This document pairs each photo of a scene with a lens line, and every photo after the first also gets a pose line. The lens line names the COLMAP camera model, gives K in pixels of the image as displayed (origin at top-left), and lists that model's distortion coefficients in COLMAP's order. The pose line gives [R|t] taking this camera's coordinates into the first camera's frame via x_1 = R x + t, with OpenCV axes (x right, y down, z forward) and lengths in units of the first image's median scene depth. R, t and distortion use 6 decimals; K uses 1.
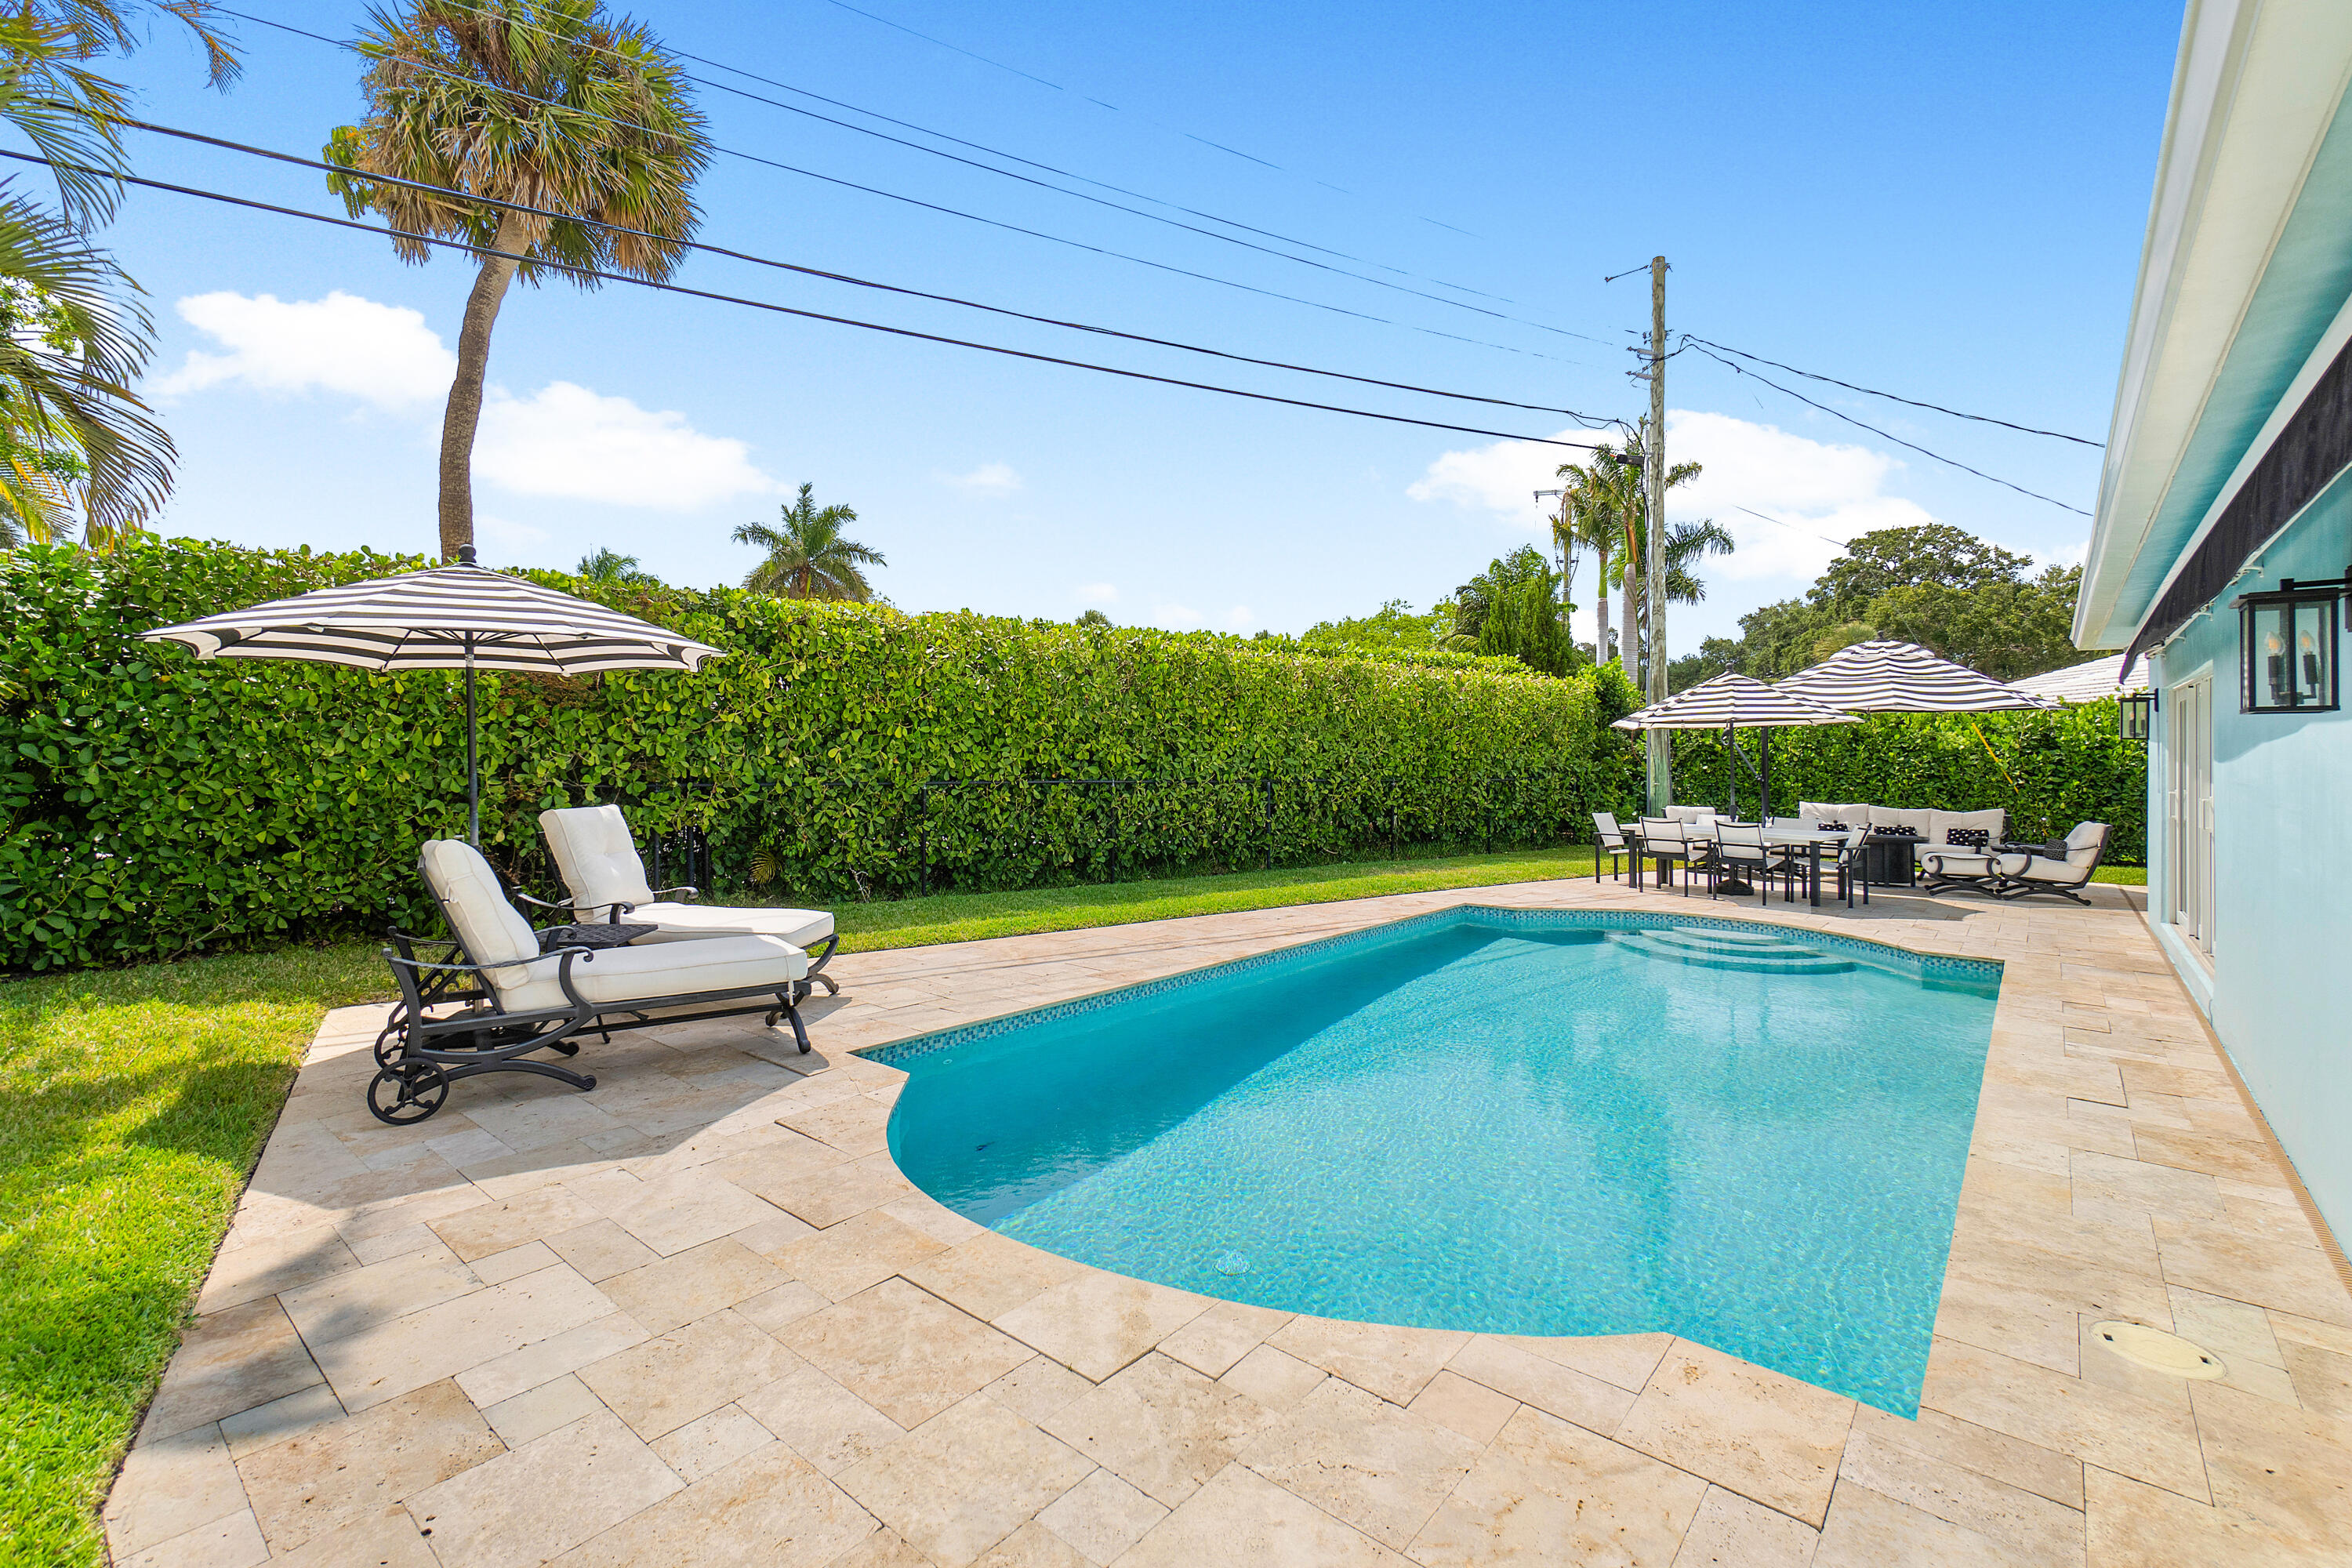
lens RADIAL K [[1045.6, 0, 1157.9], [0, 1045.6, 779.9], [0, 0, 1]] dist [-0.007660, 0.002381]
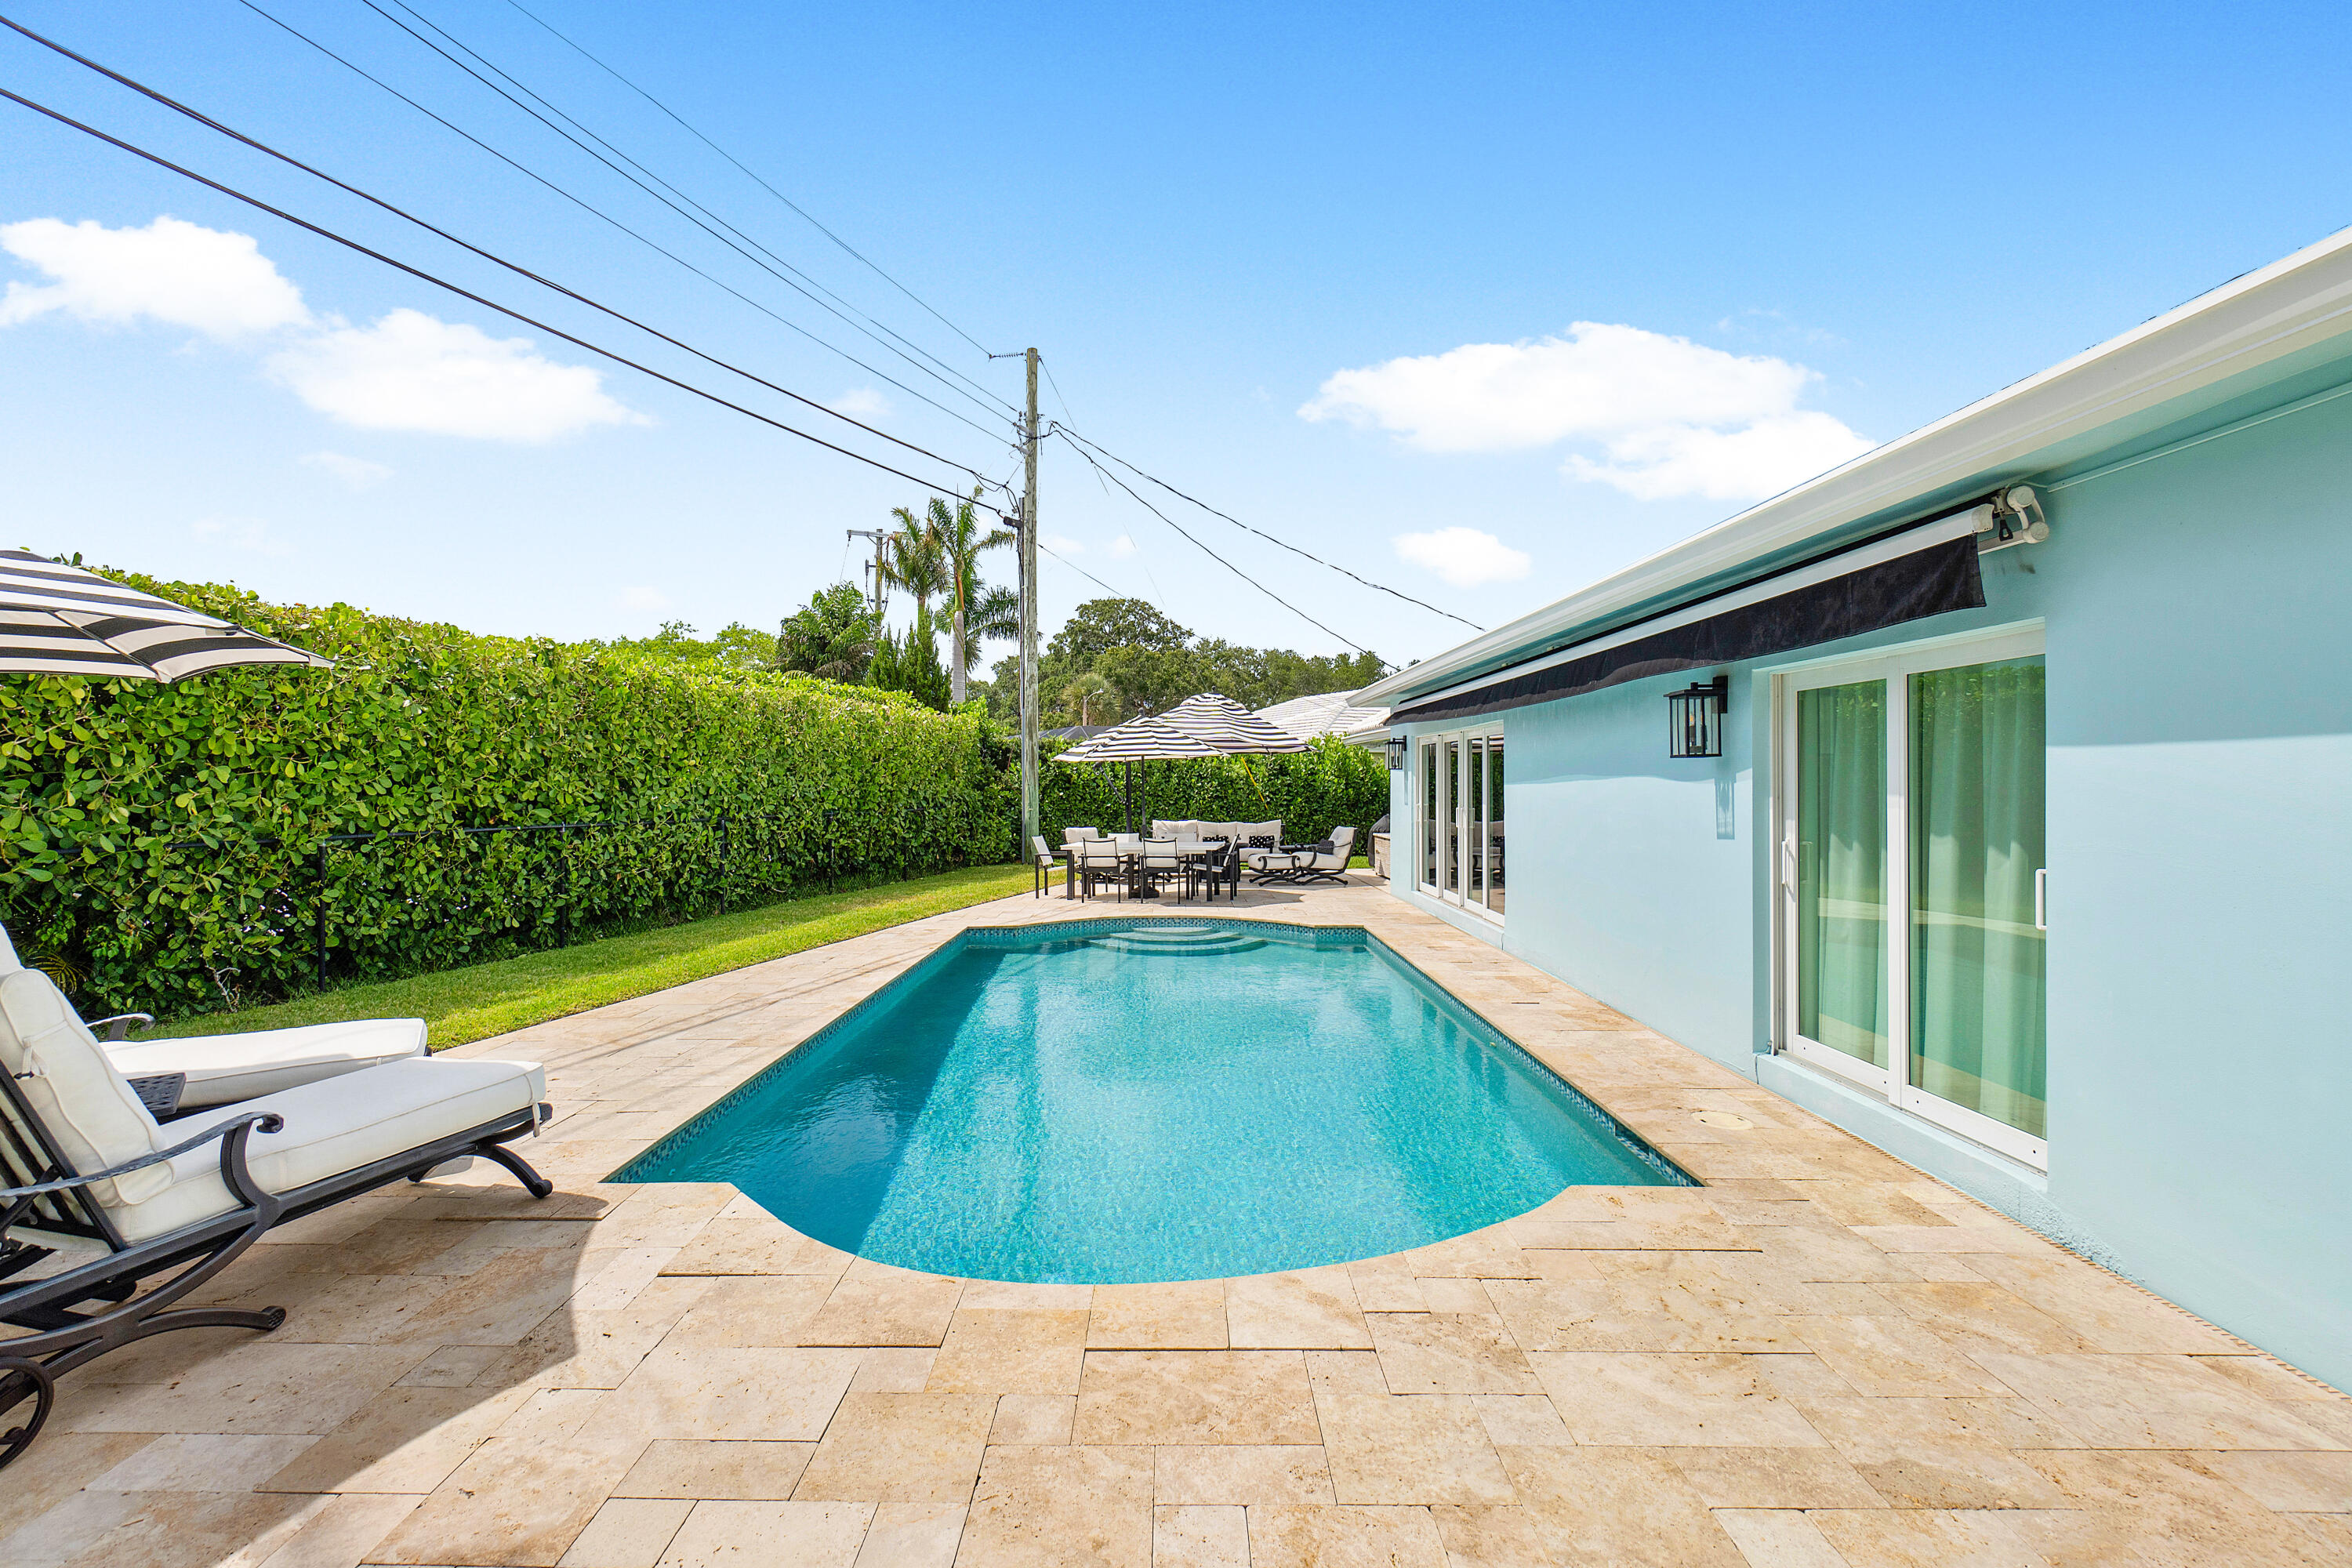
lens RADIAL K [[1045.6, 0, 1163.0], [0, 1045.6, 787.0], [0, 0, 1]] dist [-0.007660, 0.002381]
pose [[0.768849, -0.016611, 0.639215, -0.214263], [0.028516, 0.999559, -0.008325, -0.009198], [-0.638795, 0.024628, 0.768983, 0.050310]]
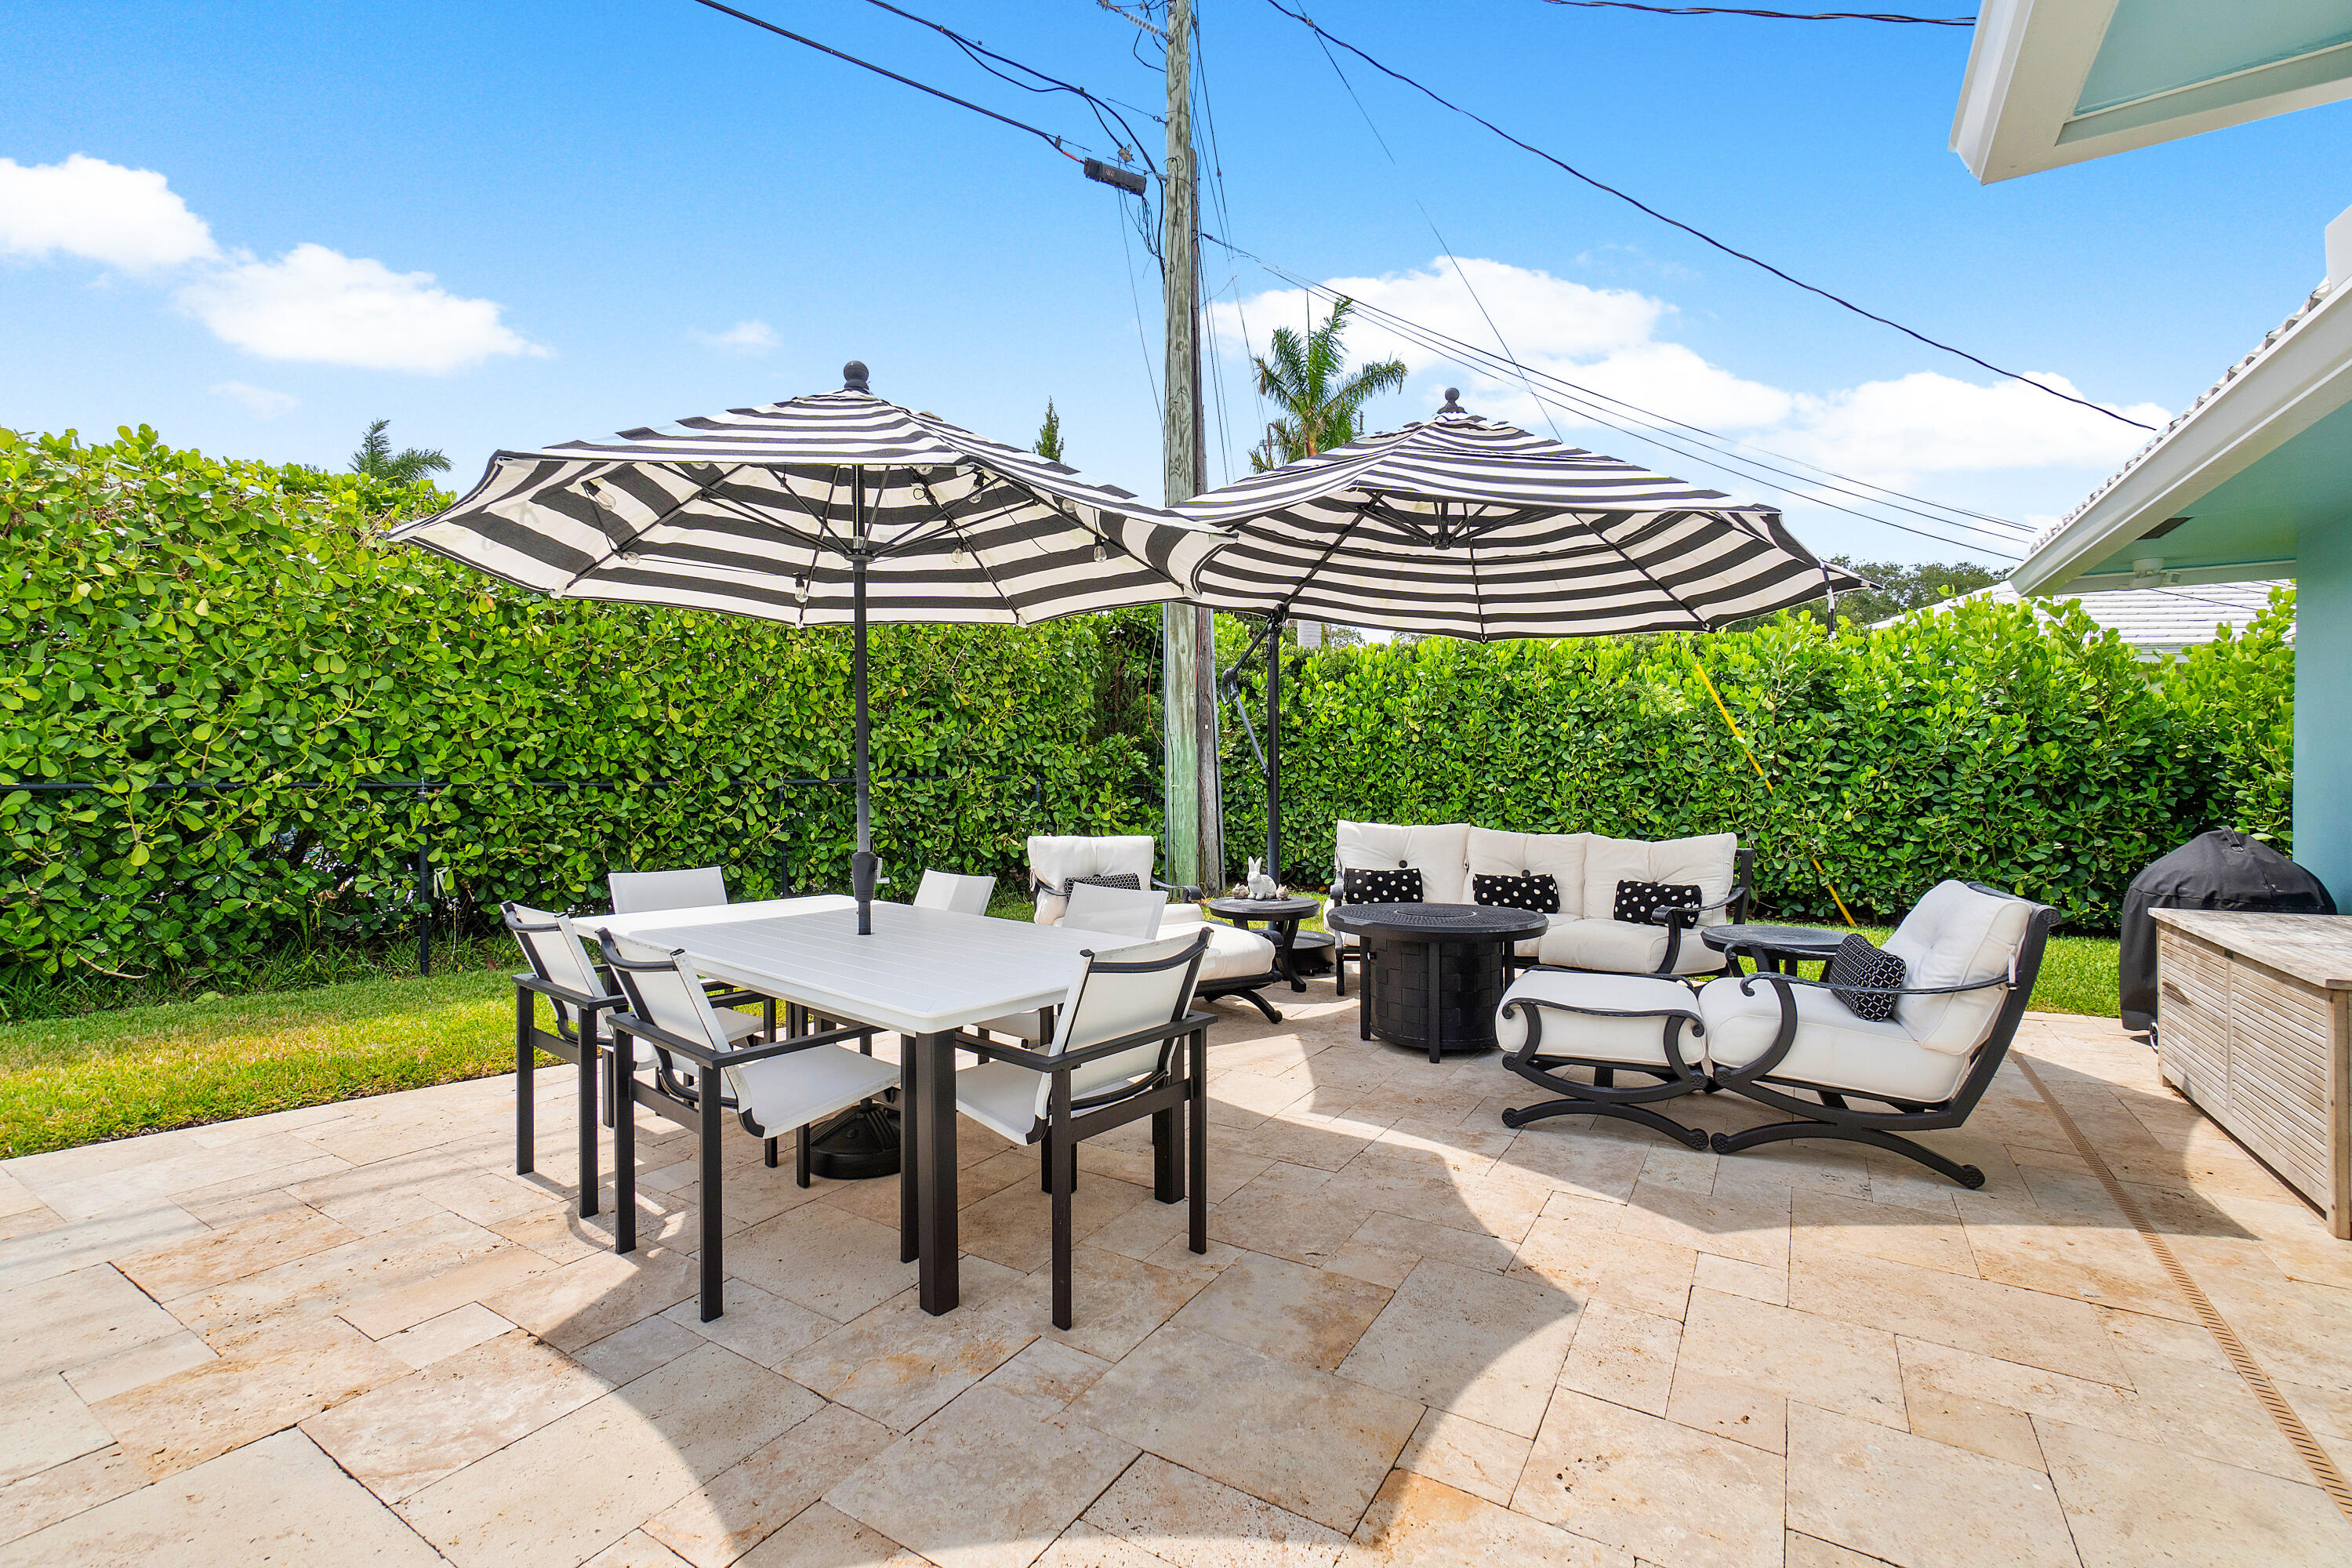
lens RADIAL K [[1045.6, 0, 1159.0], [0, 1045.6, 797.4], [0, 0, 1]] dist [-0.007660, 0.002381]
pose [[0.988900, -0.018299, 0.147449, 0.613240], [0.017197, 0.999814, 0.008742, 0.007025], [-0.147581, -0.006109, 0.989031, 0.728179]]
